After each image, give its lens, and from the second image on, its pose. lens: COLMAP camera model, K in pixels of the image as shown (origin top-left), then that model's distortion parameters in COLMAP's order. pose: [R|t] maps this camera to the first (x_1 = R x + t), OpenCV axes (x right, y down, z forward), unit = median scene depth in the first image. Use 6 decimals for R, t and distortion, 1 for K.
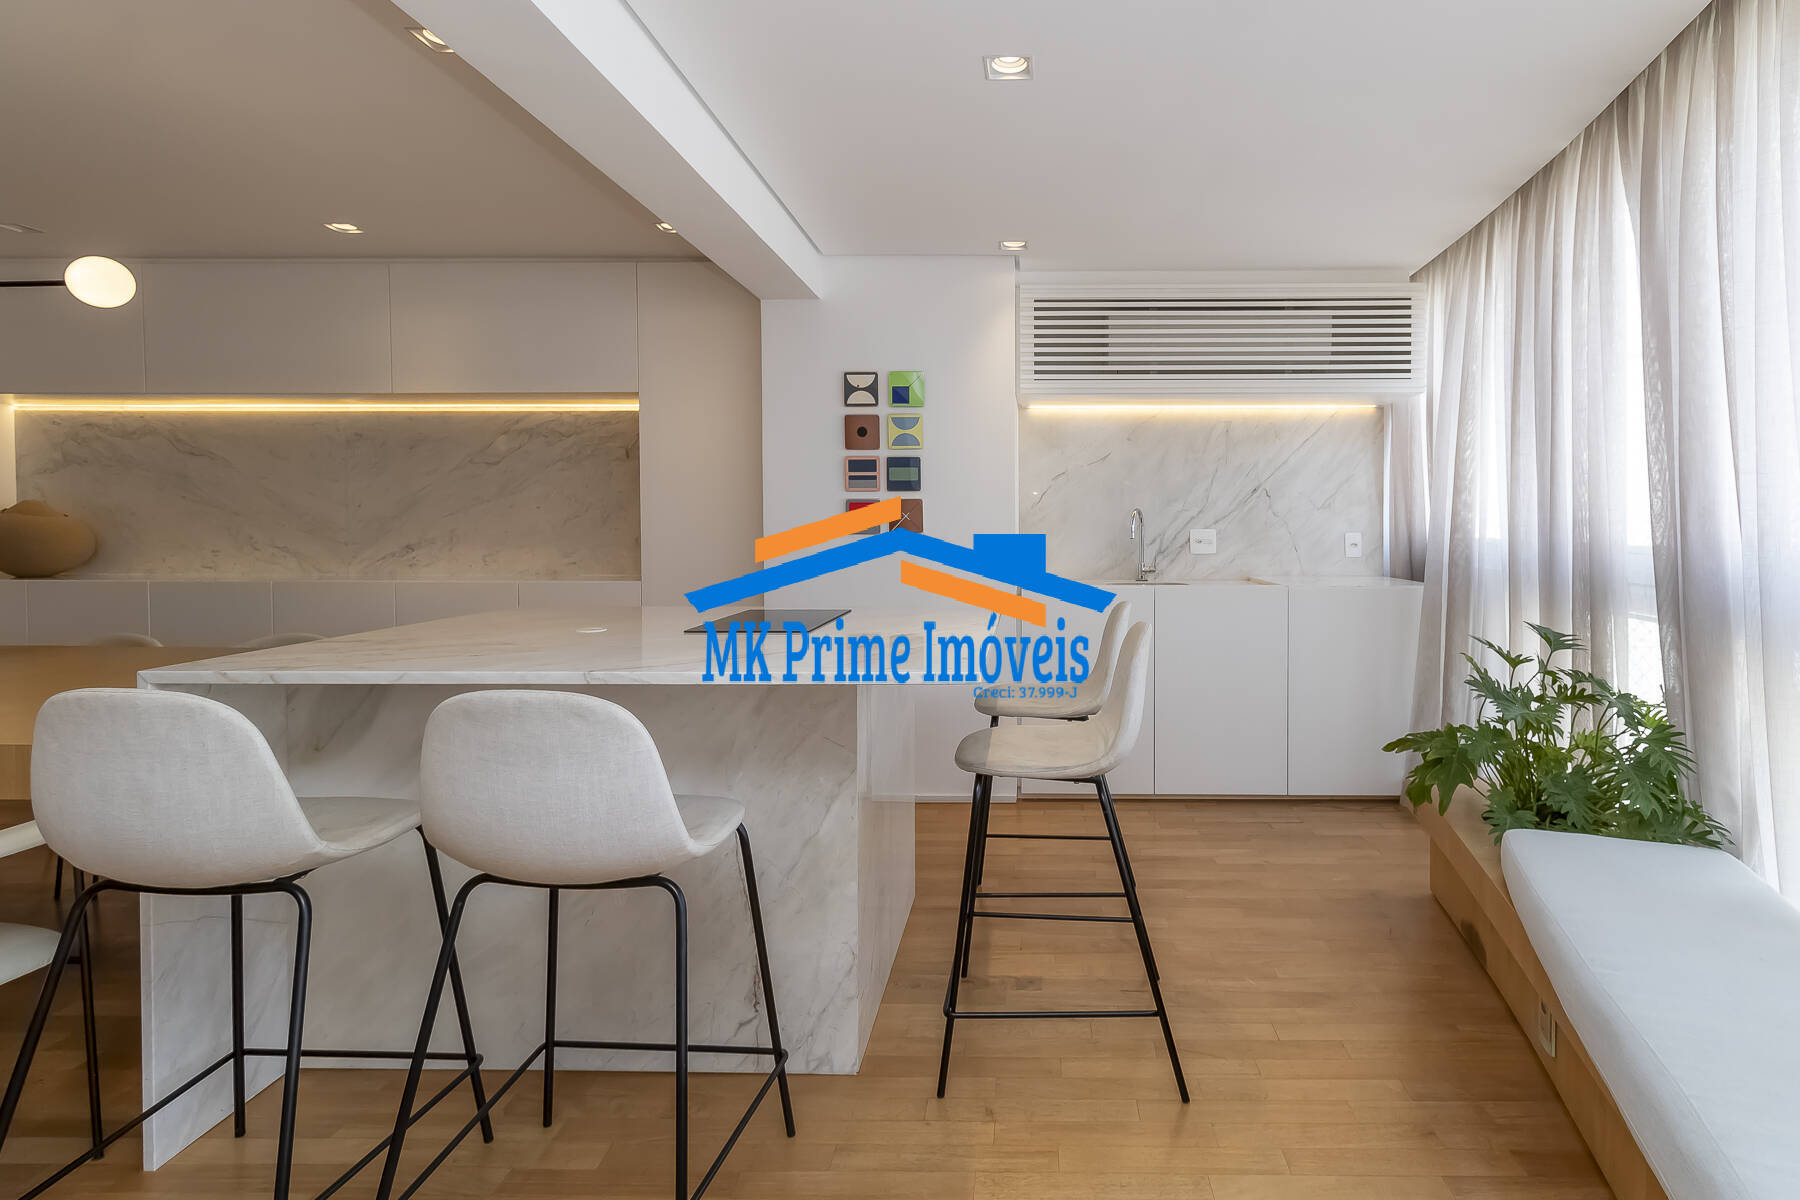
lens RADIAL K [[791.0, 0, 960.5], [0, 791.0, 576.1], [0, 0, 1]] dist [0.001542, 0.000597]
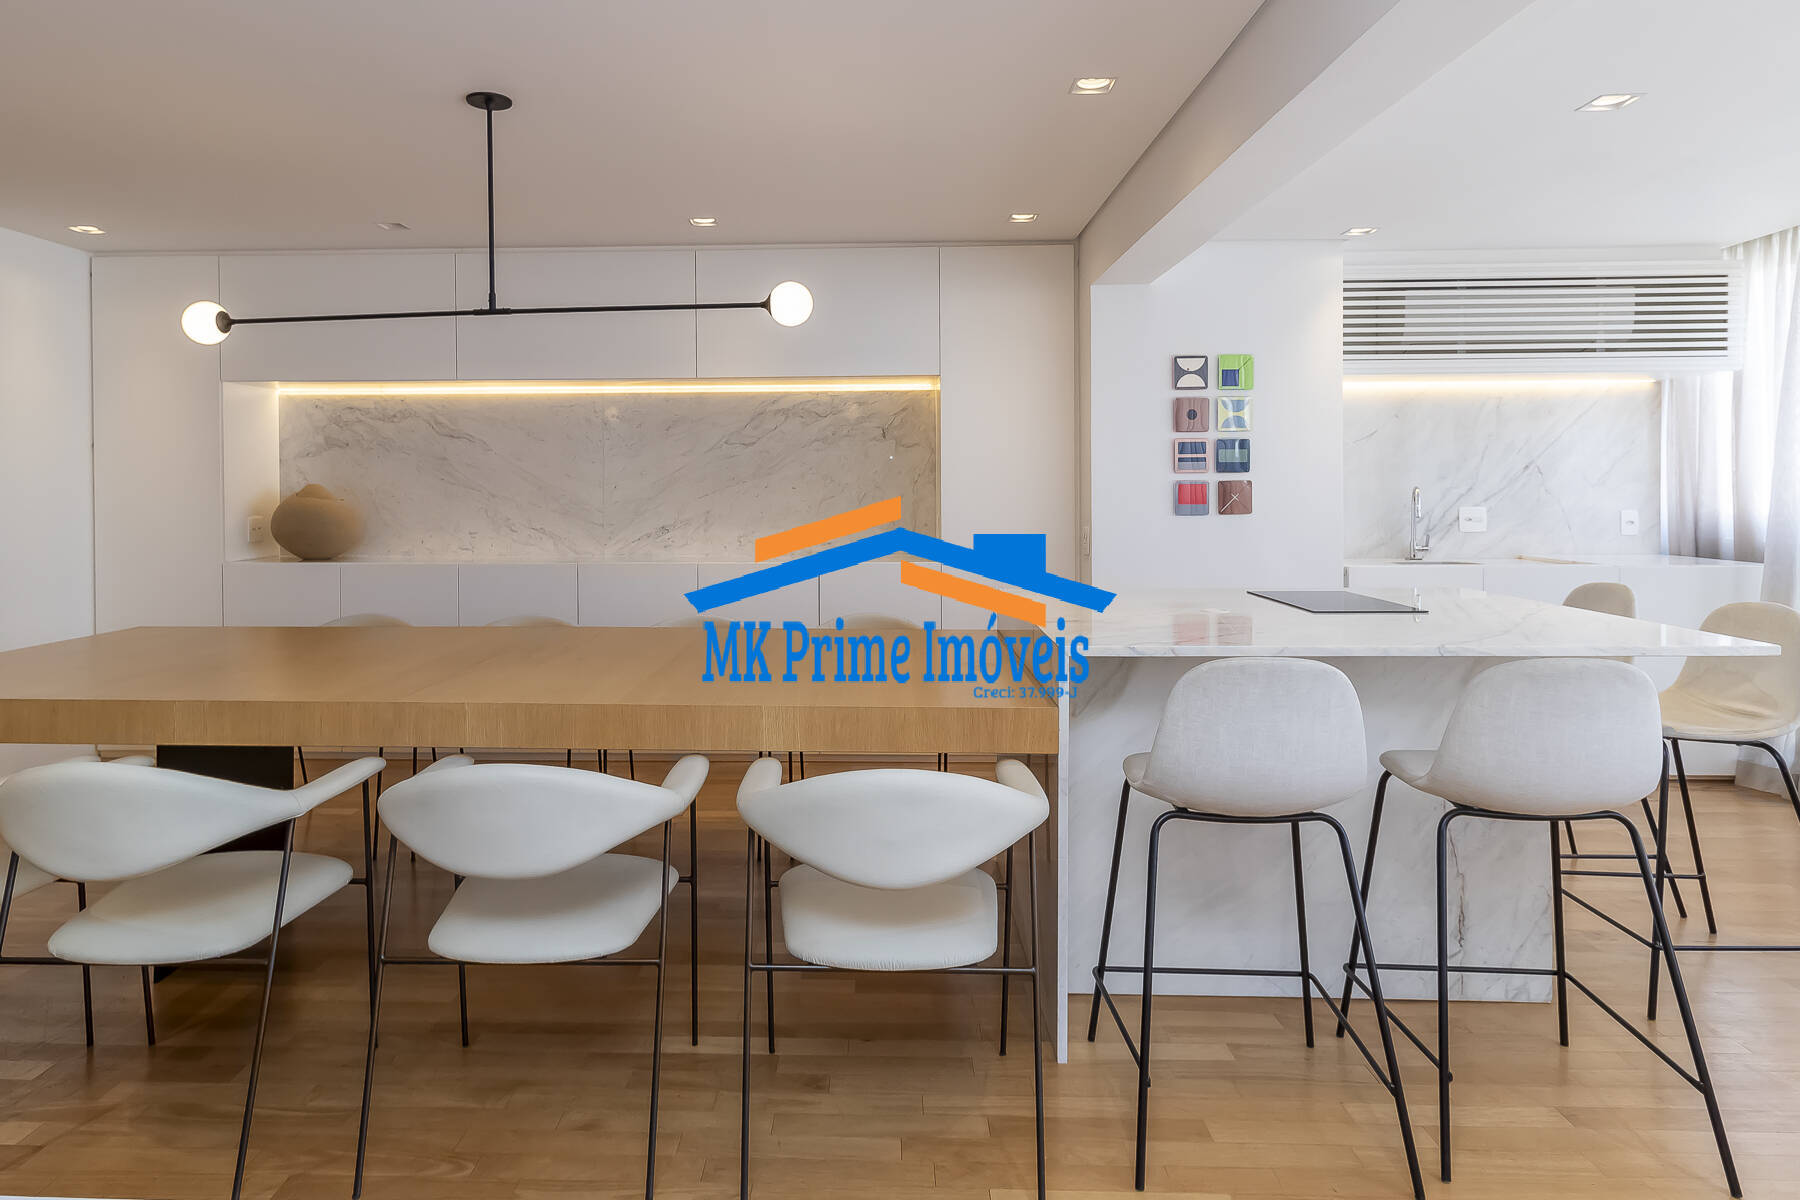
lens RADIAL K [[894.0, 0, 827.7], [0, 894.0, 541.9], [0, 0, 1]] dist [-0.003527, 0.004933]
pose [[0.999843, -0.003753, -0.017307, -0.523762], [0.003622, 0.999965, -0.007599, -0.011074], [0.017335, 0.007536, 0.999821, -0.139466]]
